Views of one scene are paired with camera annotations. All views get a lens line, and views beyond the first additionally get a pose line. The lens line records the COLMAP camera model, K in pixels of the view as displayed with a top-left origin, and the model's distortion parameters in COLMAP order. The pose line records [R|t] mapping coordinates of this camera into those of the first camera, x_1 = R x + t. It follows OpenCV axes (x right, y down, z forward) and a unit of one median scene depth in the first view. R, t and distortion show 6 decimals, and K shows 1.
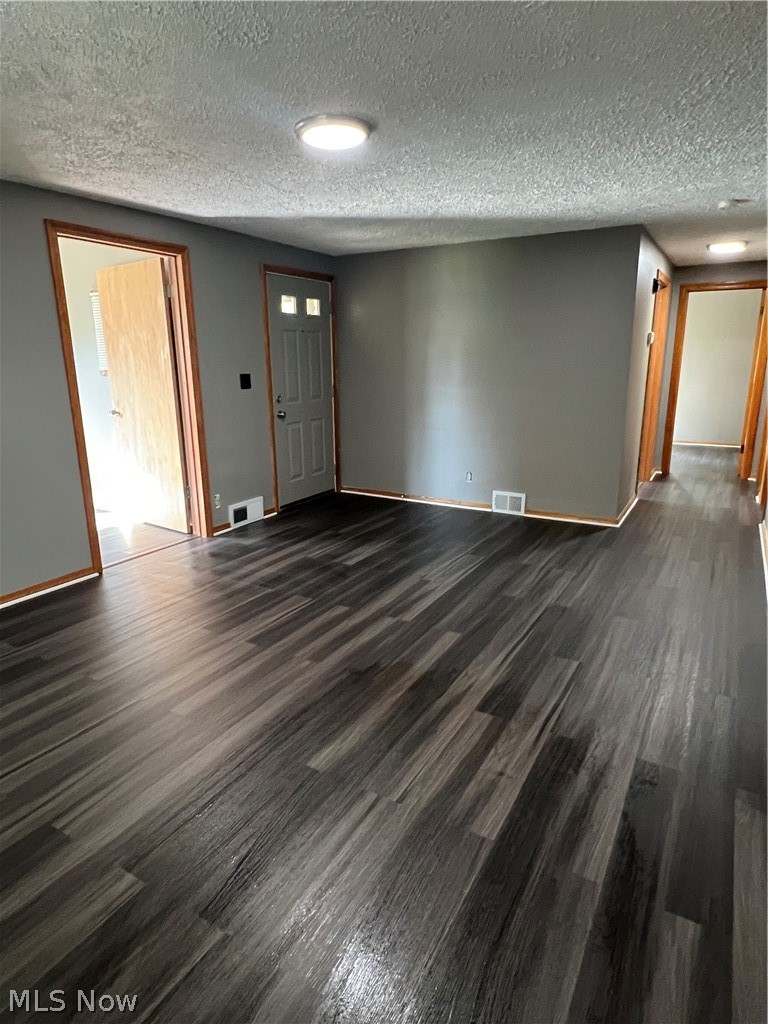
lens RADIAL K [[592.8, 0, 384.7], [0, 592.8, 513.9], [0, 0, 1]] dist [-0.006273, 0.000382]
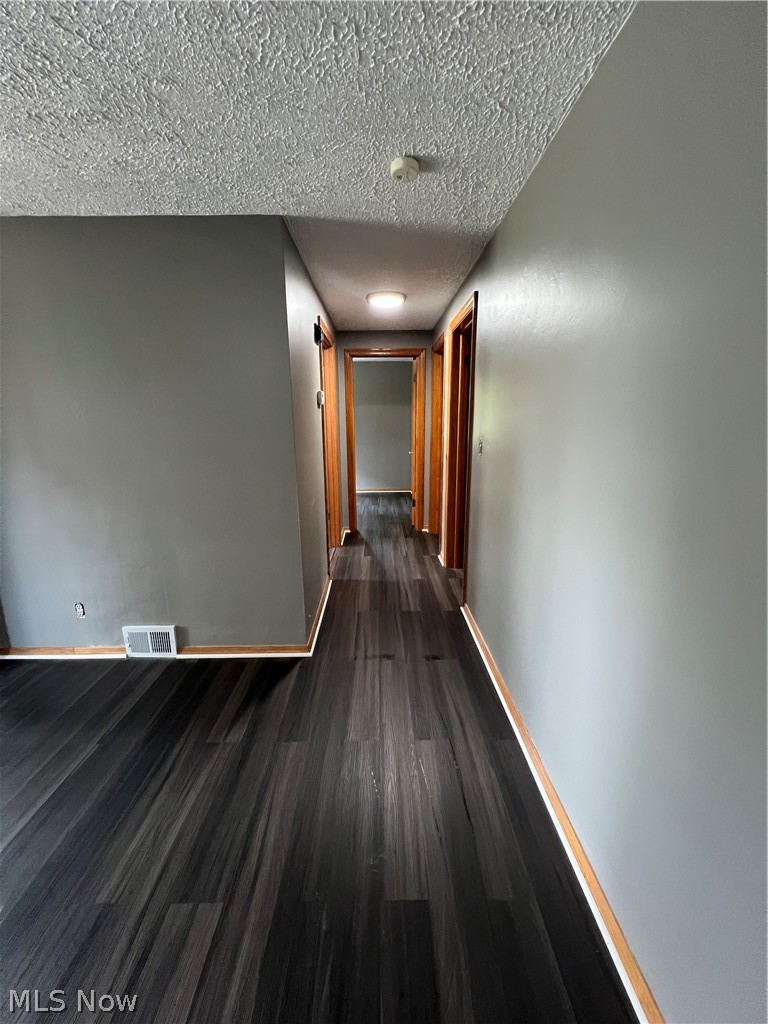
lens RADIAL K [[409.9, 0, 384.4], [0, 409.9, 510.2], [0, 0, 1]] dist [0.001546, 0.000058]
pose [[0.857924, -0.110195, 0.501821, 0.221263], [0.130308, 0.991461, -0.005063, -0.128111], [-0.496978, 0.069735, 0.864957, 0.471455]]
